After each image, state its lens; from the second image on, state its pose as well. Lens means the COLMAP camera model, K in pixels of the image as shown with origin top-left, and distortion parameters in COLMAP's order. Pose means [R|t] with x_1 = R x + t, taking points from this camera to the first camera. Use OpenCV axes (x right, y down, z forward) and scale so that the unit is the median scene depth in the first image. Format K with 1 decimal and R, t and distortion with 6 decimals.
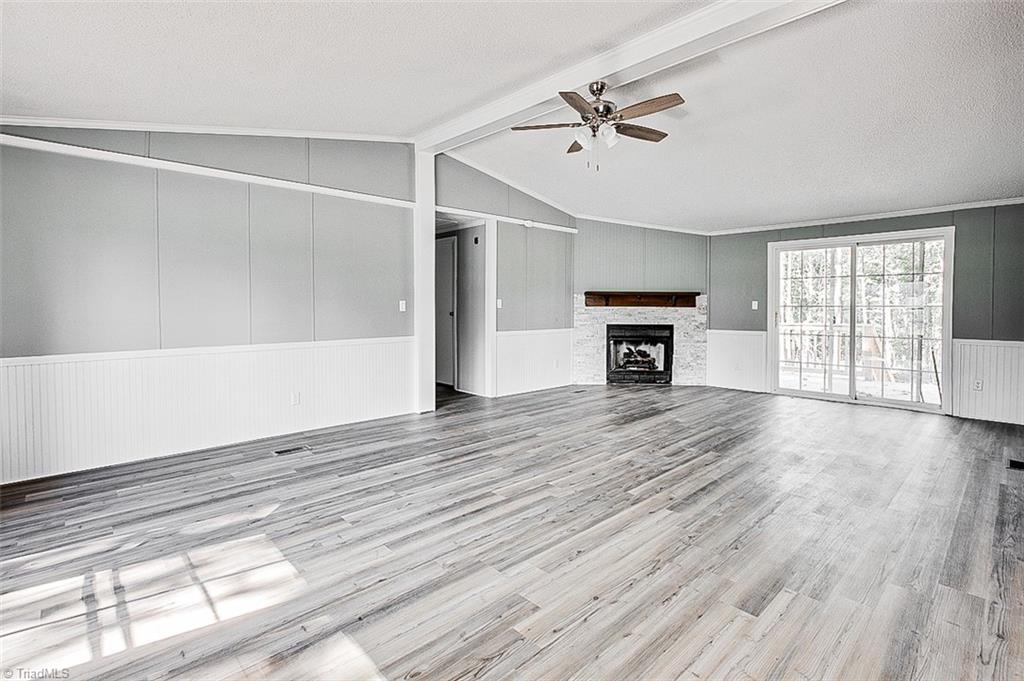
lens RADIAL K [[486.4, 0, 519.5], [0, 486.4, 304.6], [0, 0, 1]] dist [-0.010073, 0.000692]
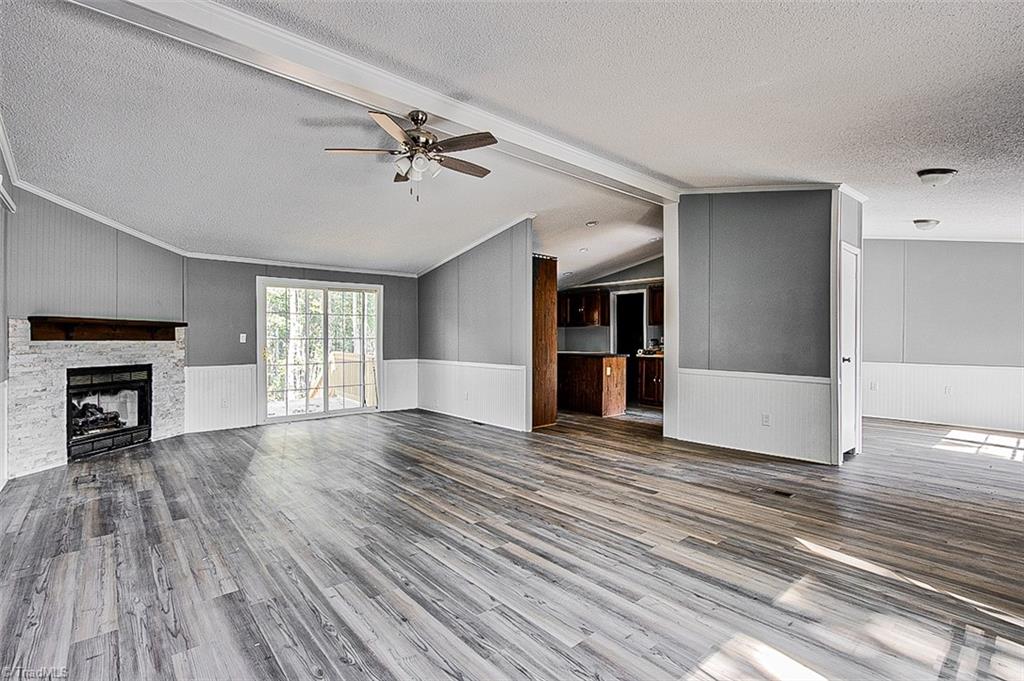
lens RADIAL K [[465.4, 0, 508.1], [0, 465.4, 334.2], [0, 0, 1]] dist [-0.010319, 0.006145]
pose [[0.058357, 0.005136, 0.998283, -0.498802], [-0.001828, 0.999986, -0.005038, -0.003328], [-0.998294, -0.001531, 0.058366, 0.505164]]
